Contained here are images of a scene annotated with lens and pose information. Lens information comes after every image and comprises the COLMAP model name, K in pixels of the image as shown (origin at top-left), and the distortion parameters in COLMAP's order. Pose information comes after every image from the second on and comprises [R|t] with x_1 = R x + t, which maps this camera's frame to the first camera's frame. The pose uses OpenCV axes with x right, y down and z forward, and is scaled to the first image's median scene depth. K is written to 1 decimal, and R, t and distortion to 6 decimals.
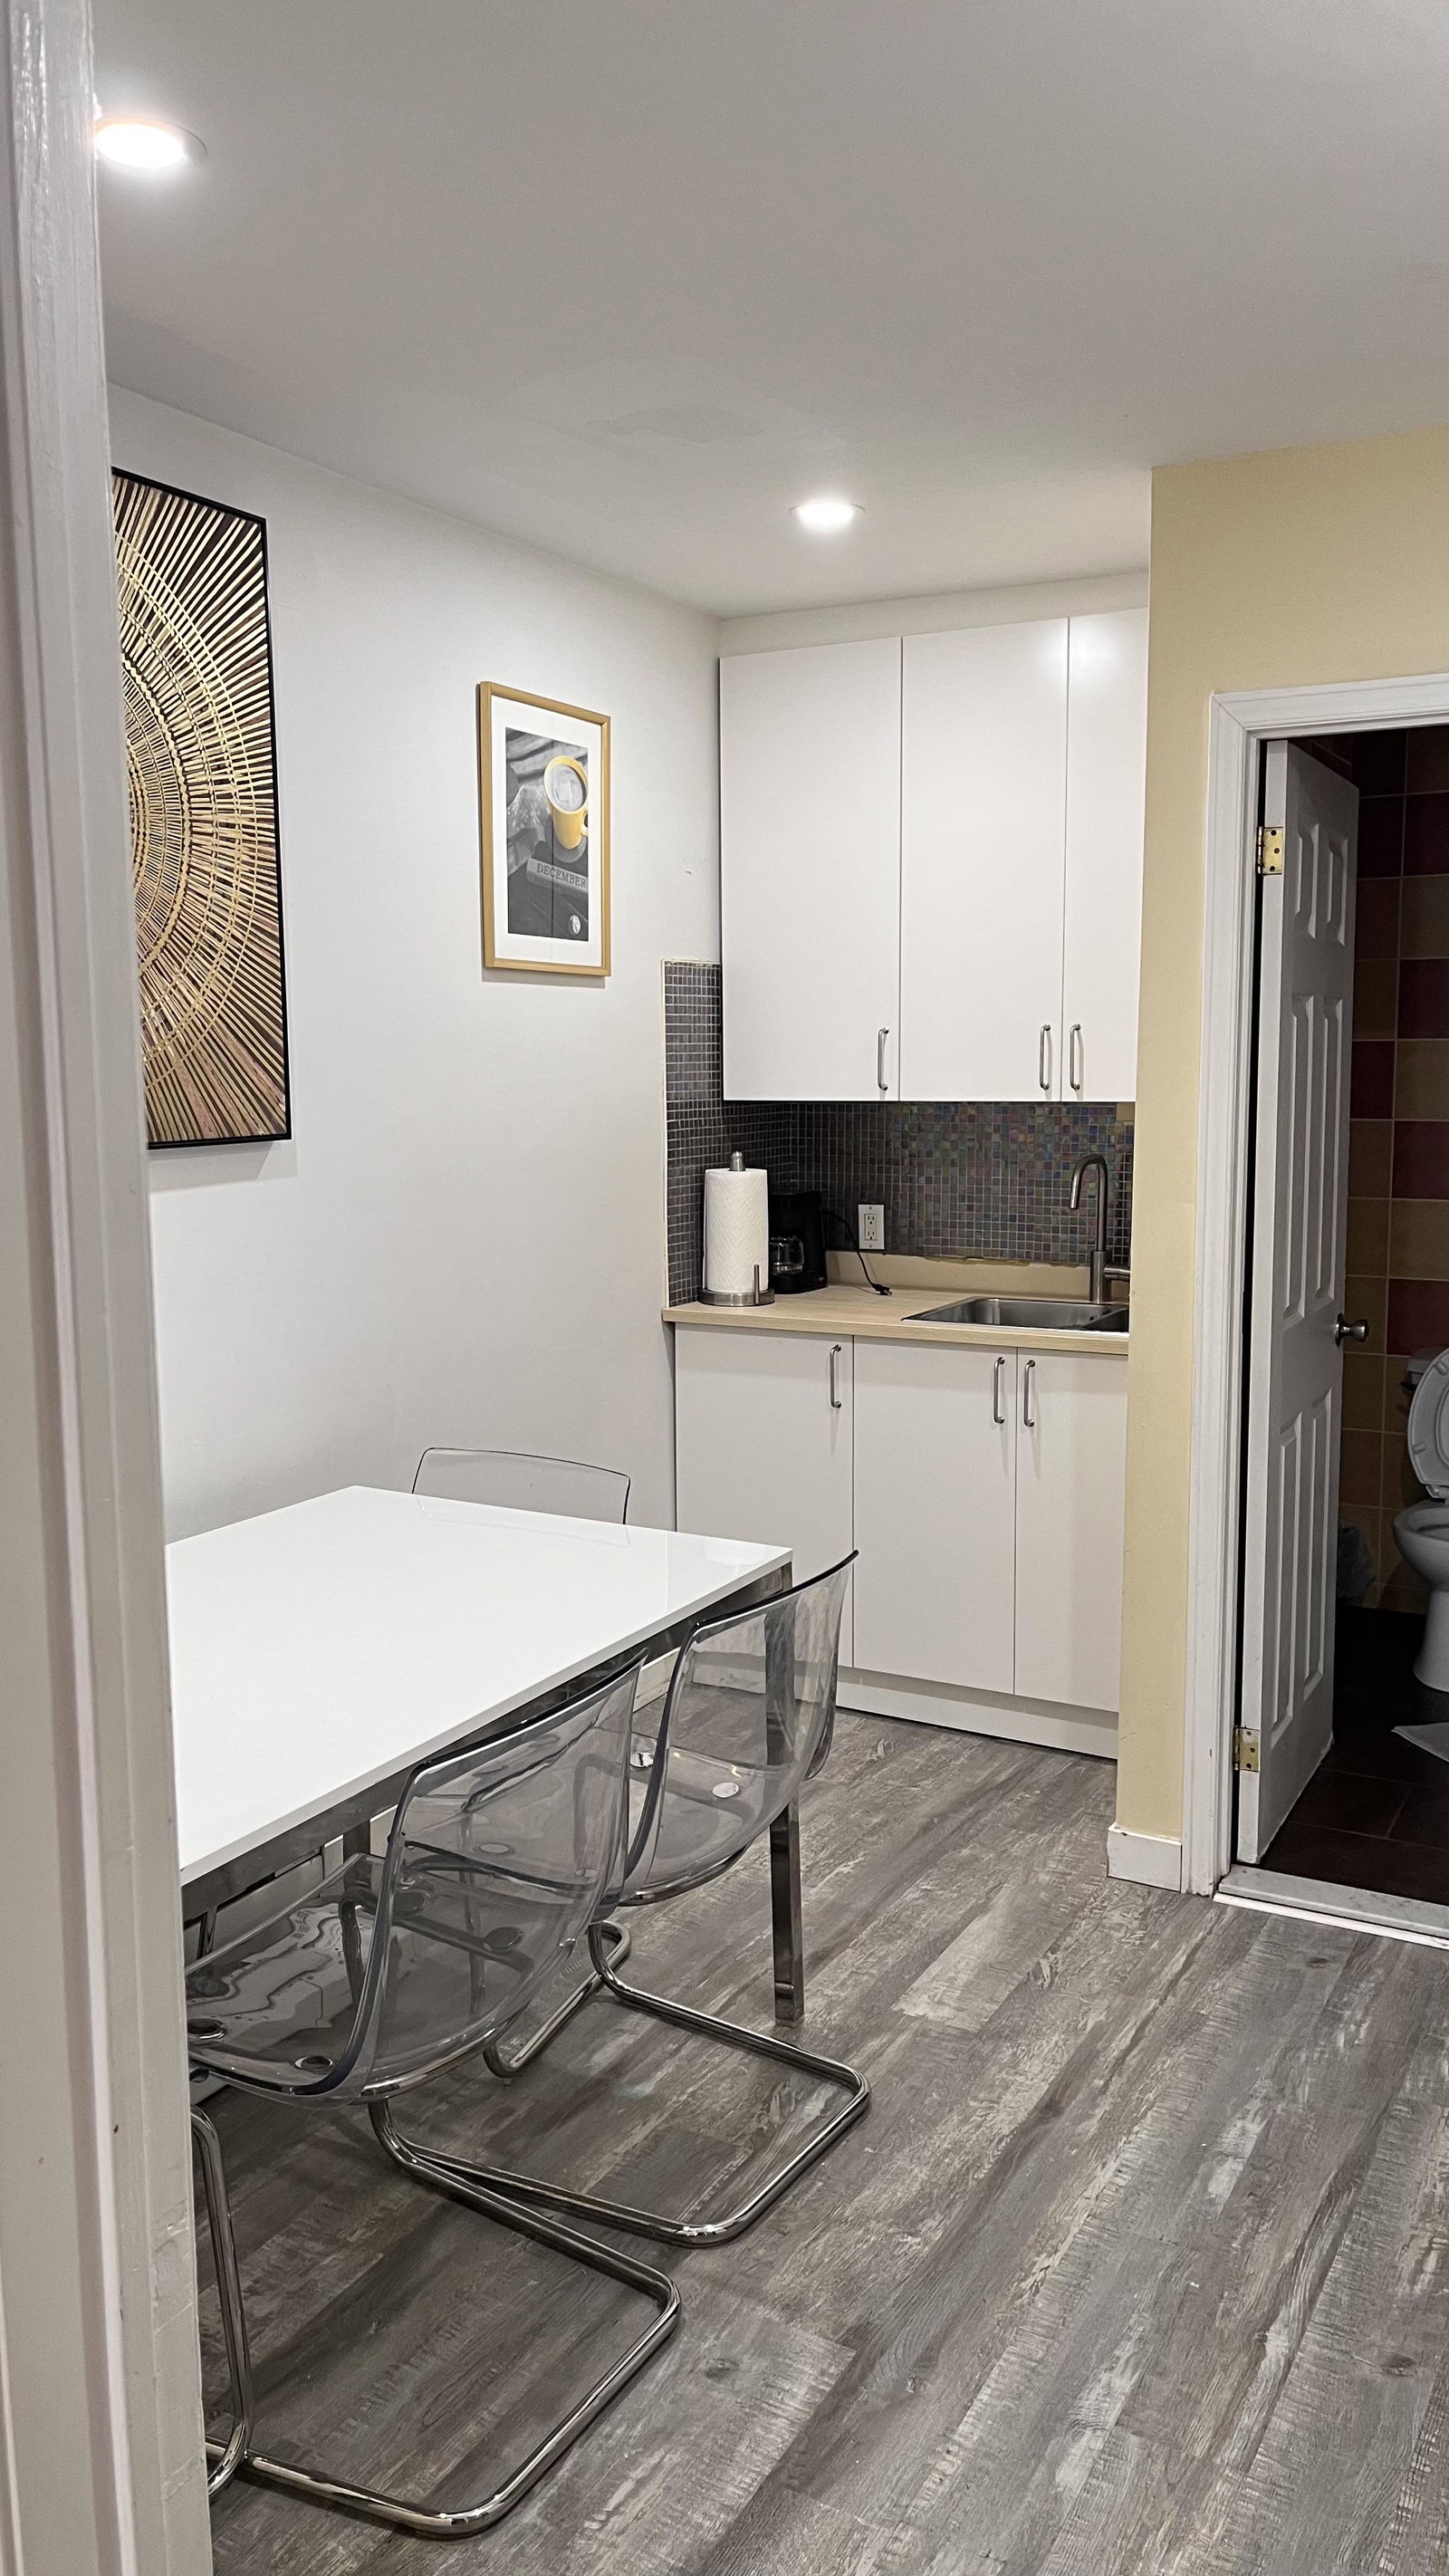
lens RADIAL K [[1954.7, 0, 713.2], [0, 1954.7, 1280.6], [0, 0, 1]] dist [0.054009, -0.068058]
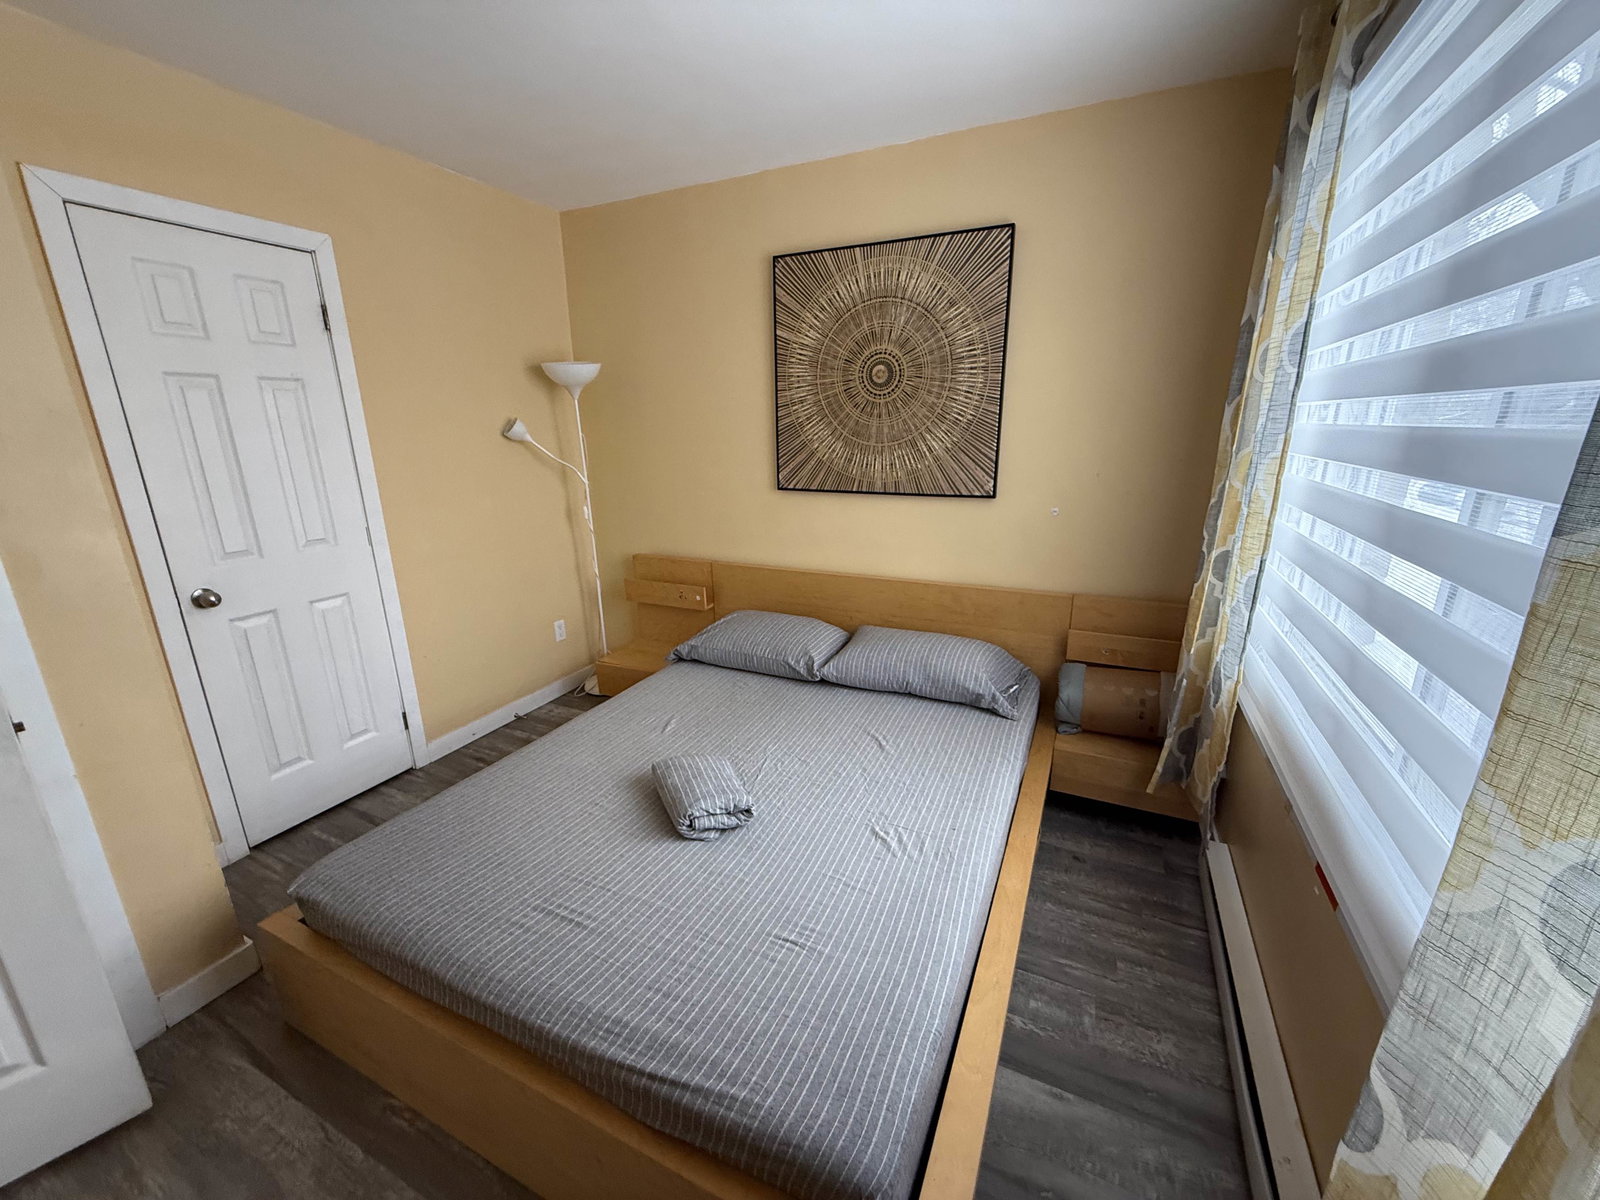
lens RADIAL K [[637.9, 0, 811.7], [0, 637.9, 605.8], [0, 0, 1]] dist [-0.002270, 0.000967]
pose [[0.048593, 0.277936, -0.959370, 0.628442], [-0.113078, 0.955860, 0.271192, -0.149667], [0.992397, 0.095306, 0.077877, 0.813193]]
